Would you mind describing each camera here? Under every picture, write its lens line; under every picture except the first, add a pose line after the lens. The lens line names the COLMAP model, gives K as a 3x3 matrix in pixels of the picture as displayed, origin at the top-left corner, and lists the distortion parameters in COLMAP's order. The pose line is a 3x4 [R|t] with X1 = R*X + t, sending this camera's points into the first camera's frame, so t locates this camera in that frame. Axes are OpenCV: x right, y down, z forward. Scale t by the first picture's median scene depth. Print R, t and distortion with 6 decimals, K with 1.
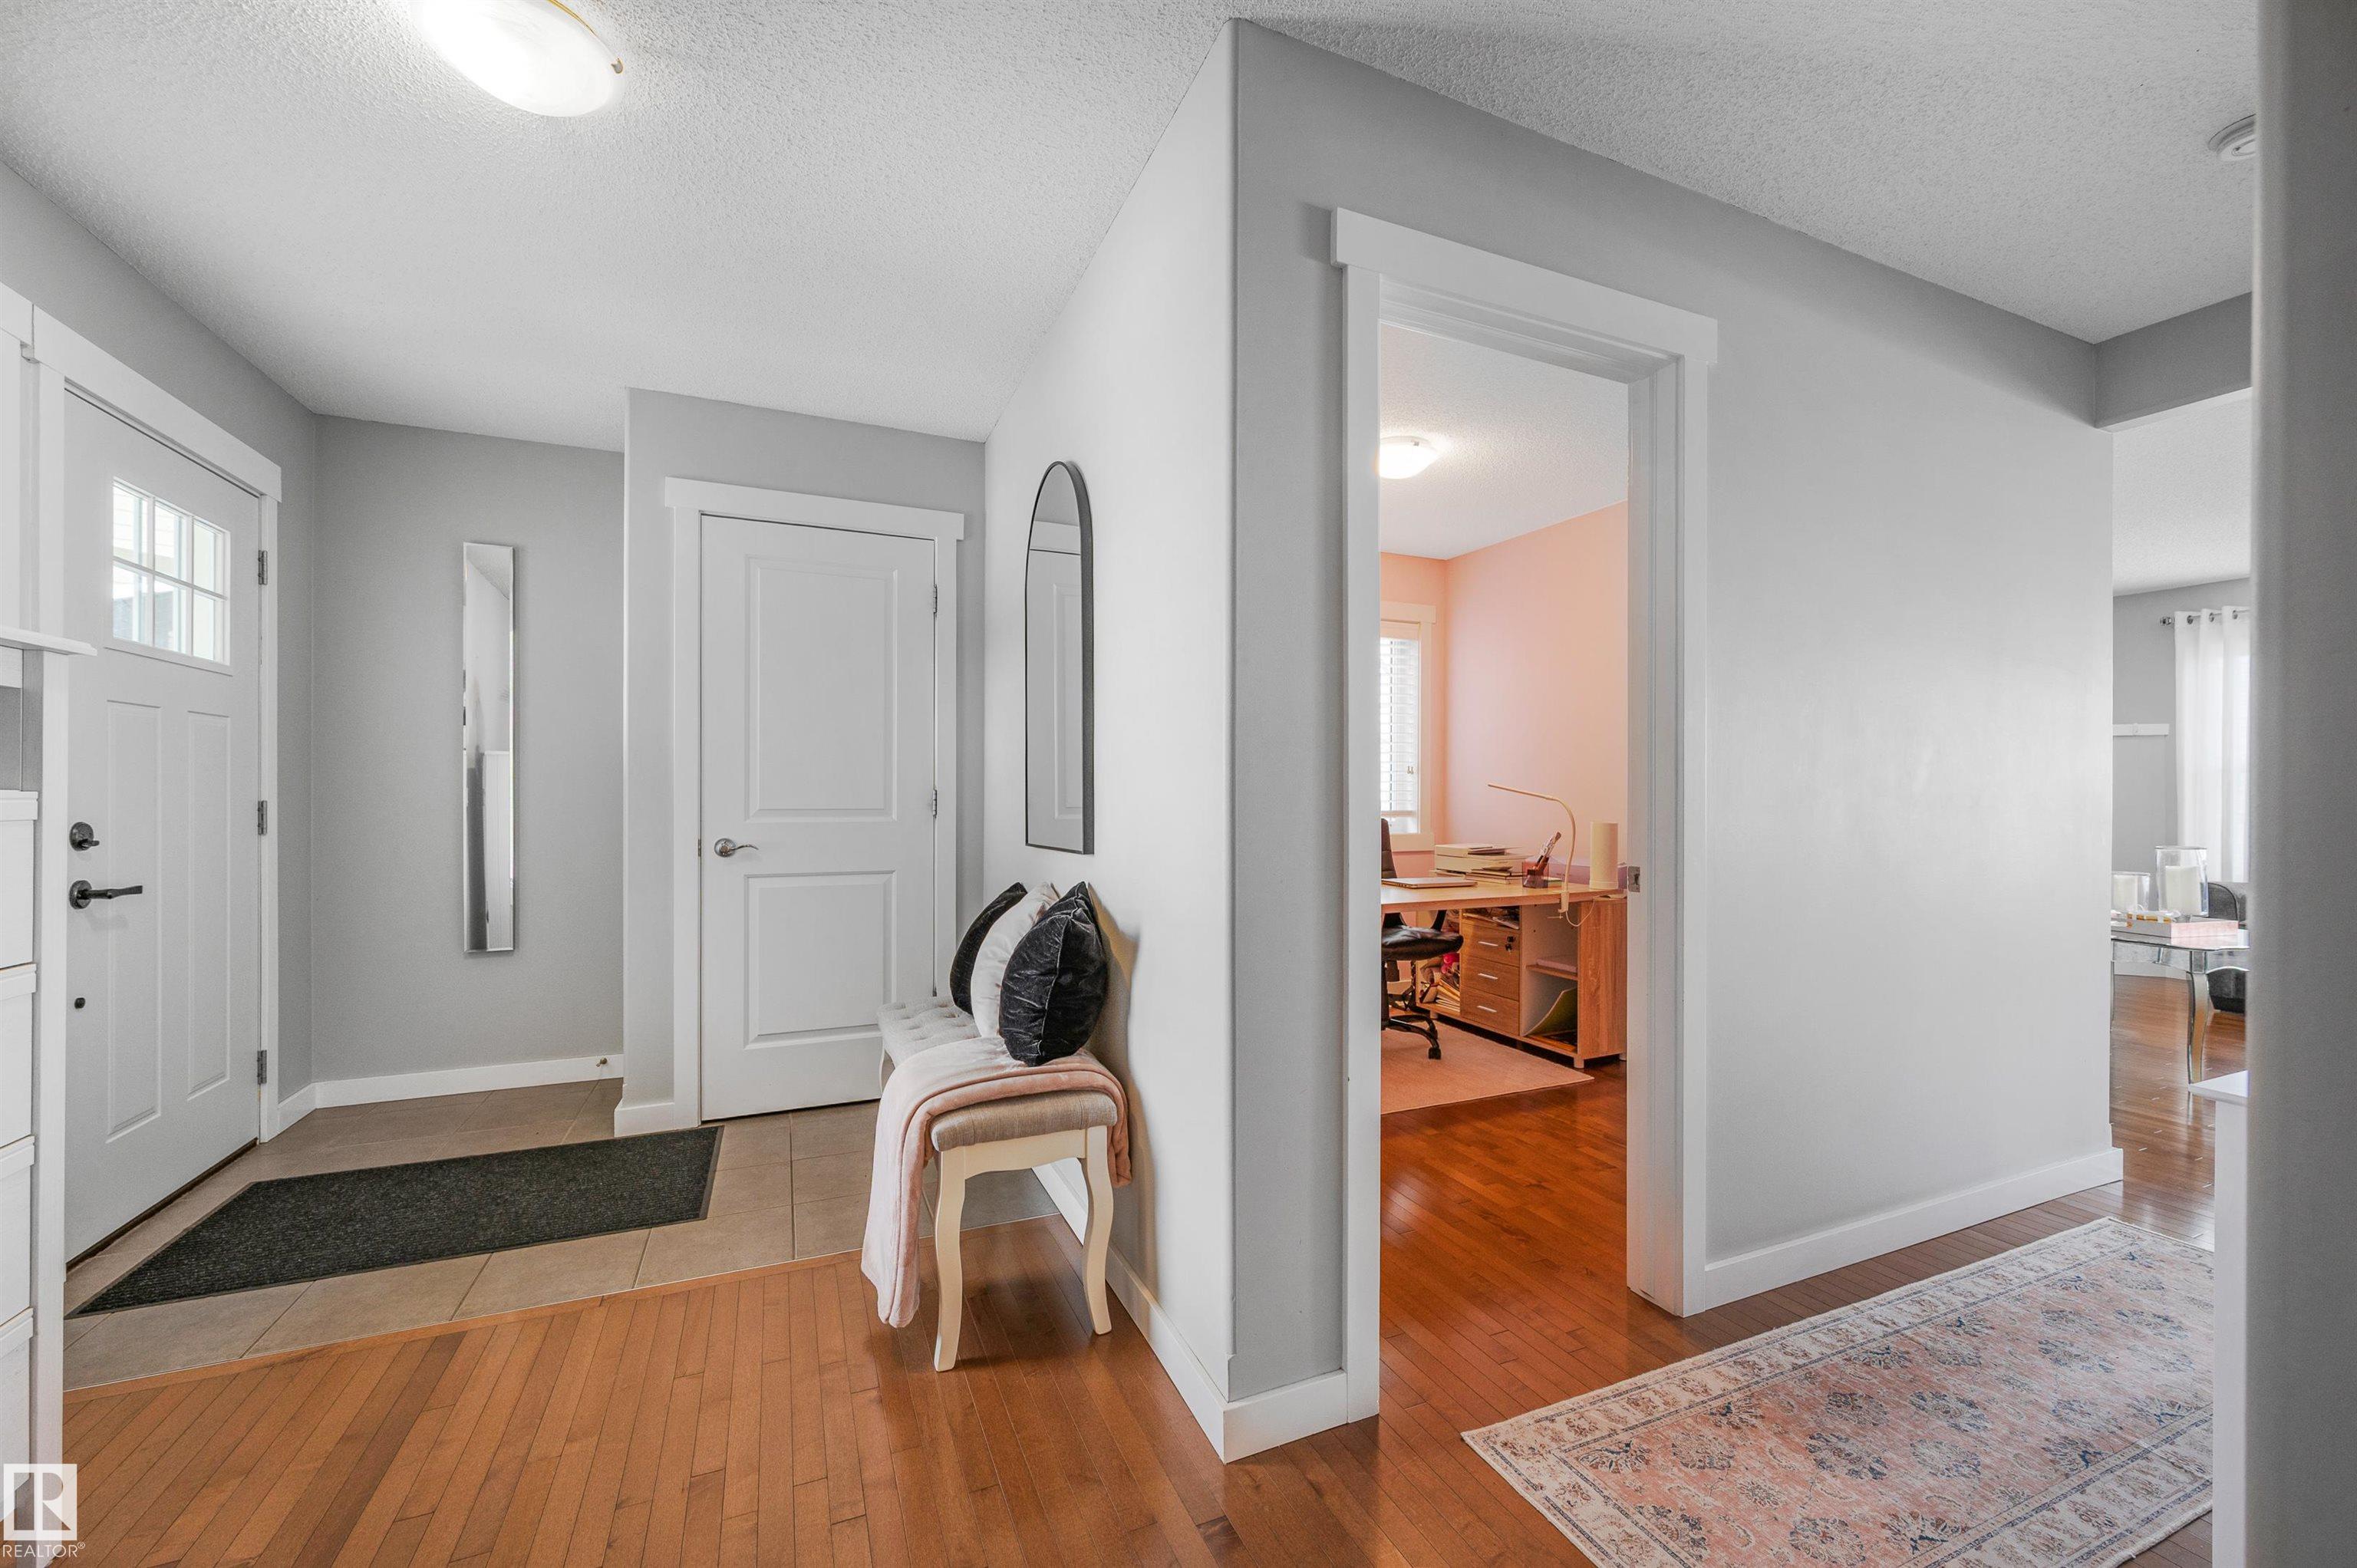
lens RADIAL K [[933.6, 0, 1179.1], [0, 933.6, 793.3], [0, 0, 1]] dist [-0.001582, -0.000074]
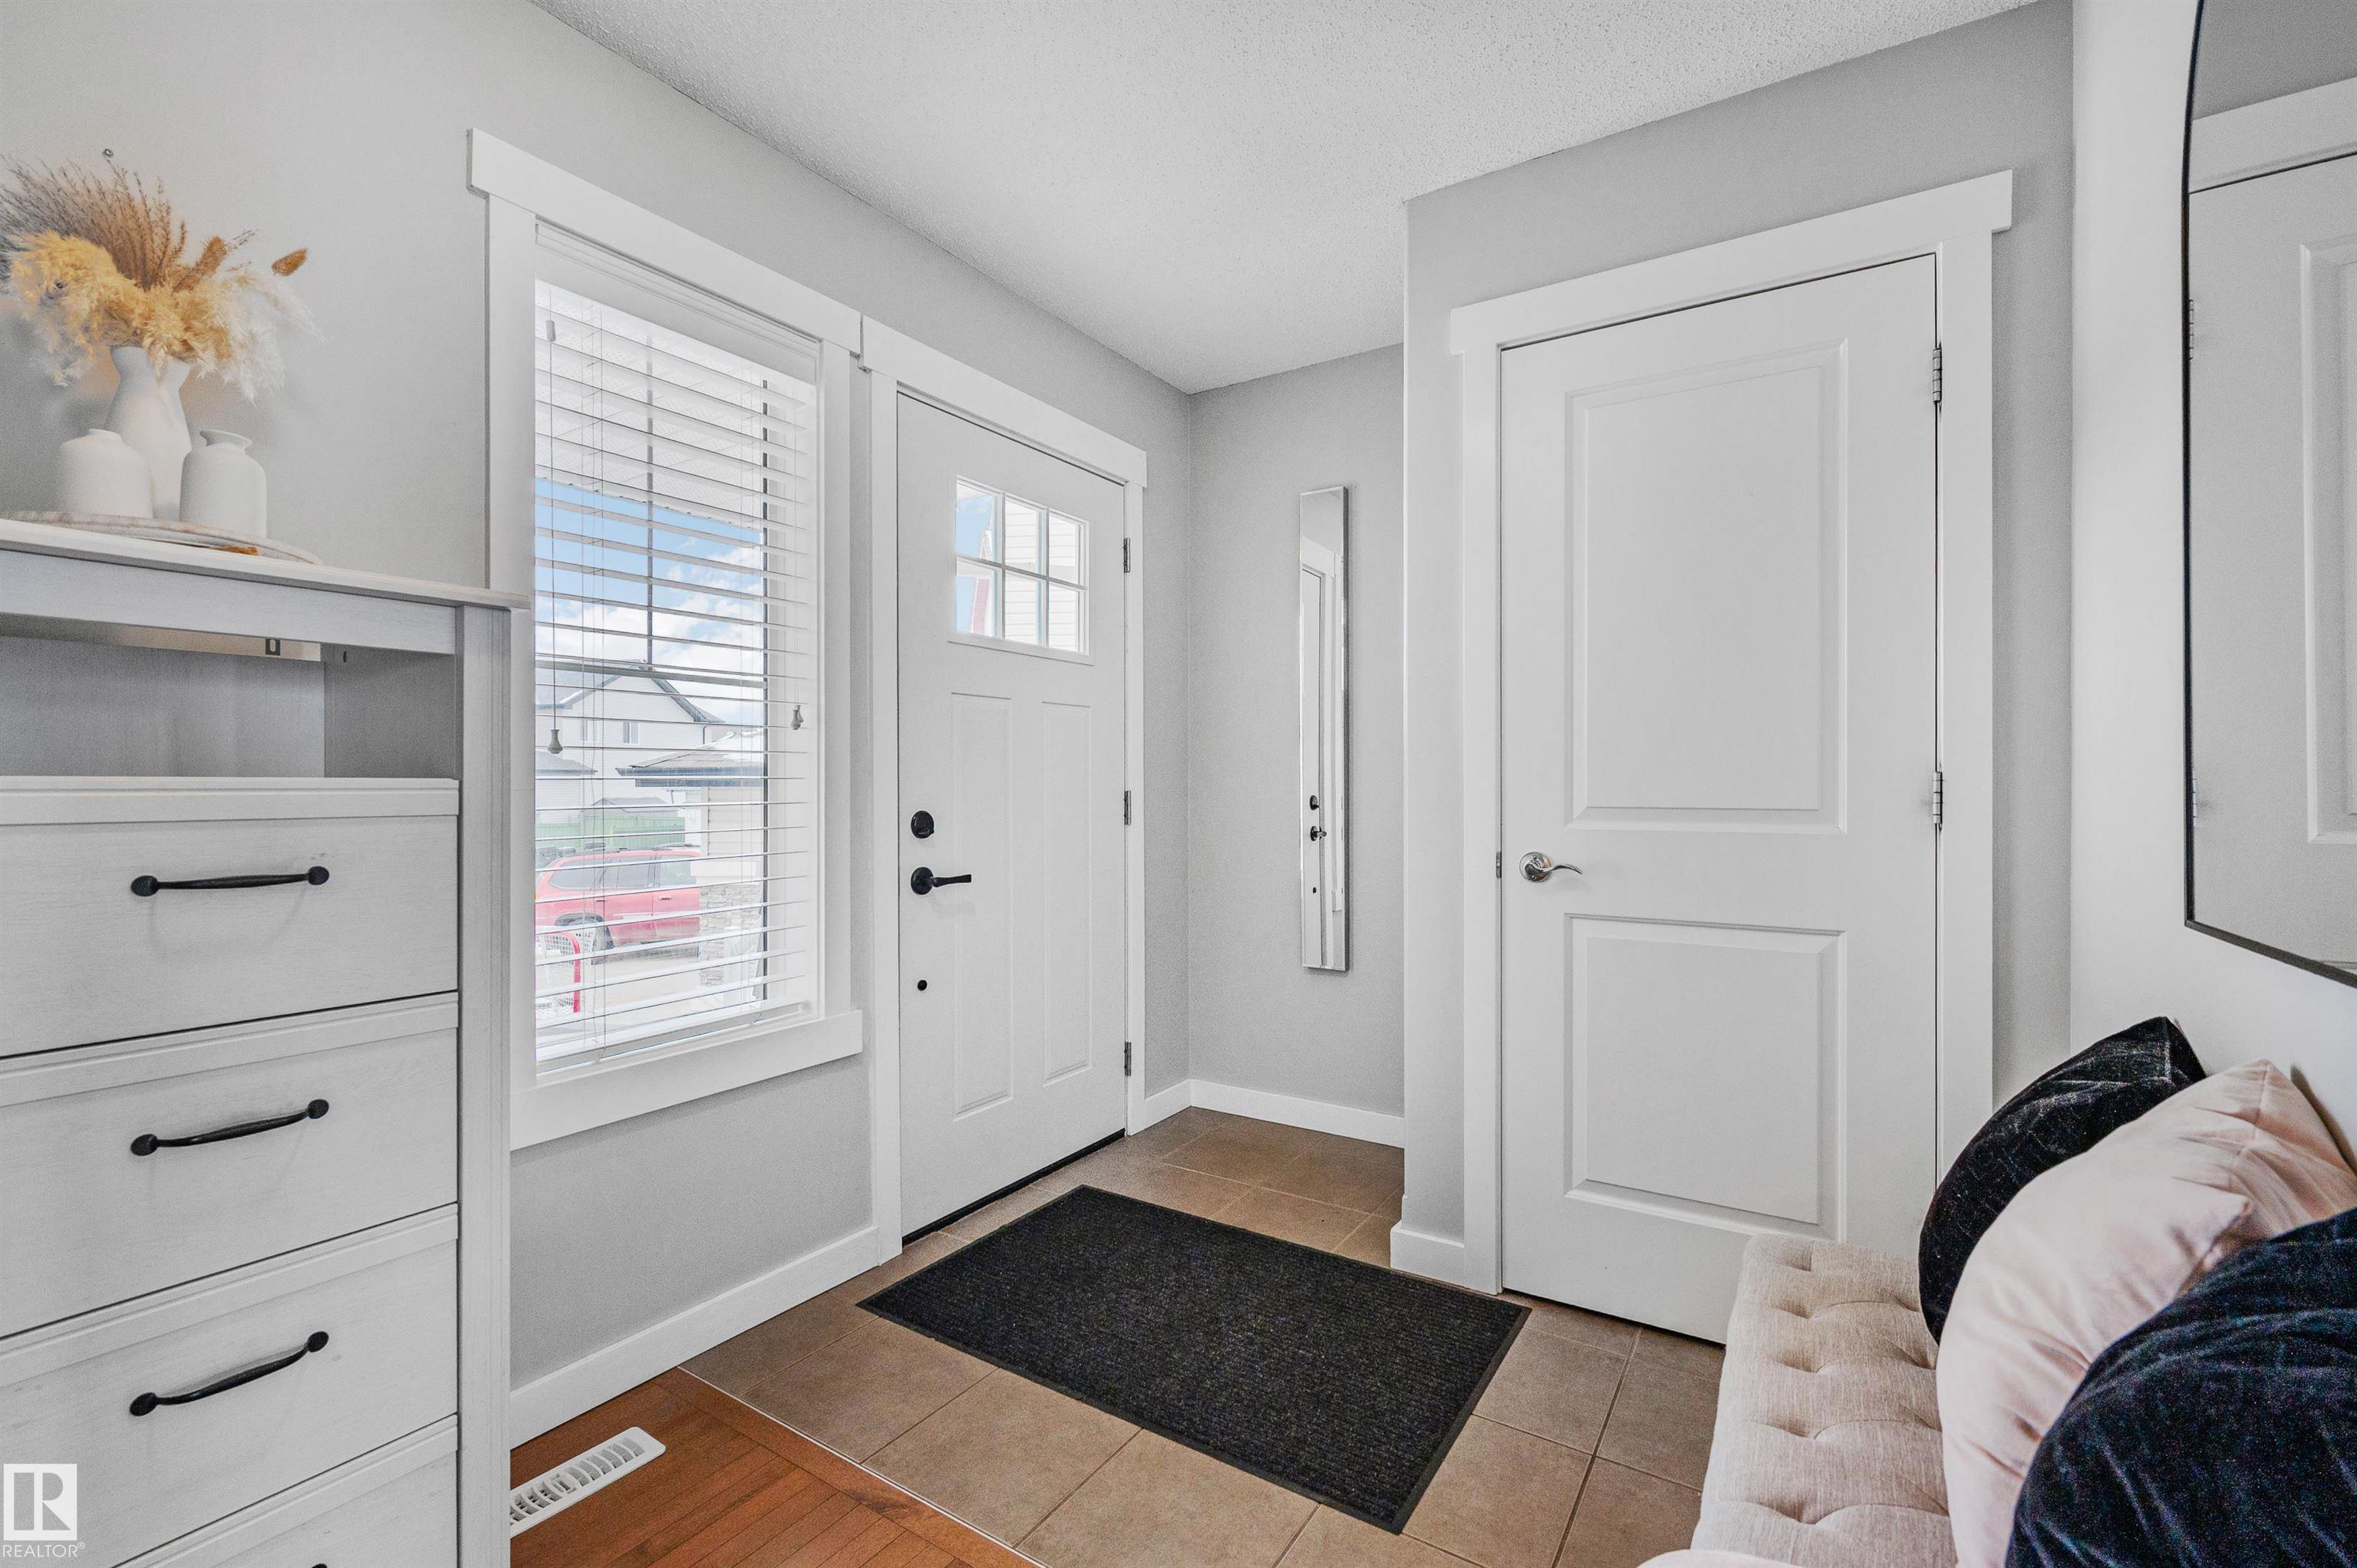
lens RADIAL K [[978.7, 0, 1223.2], [0, 978.7, 785.7], [0, 0, 1]] dist [-0.004633, -0.001180]
pose [[0.569323, -0.000840, -0.822114, -0.069558], [0.002969, 0.999995, 0.001034, 0.002199], [0.822109, -0.003030, 0.569322, 0.487184]]
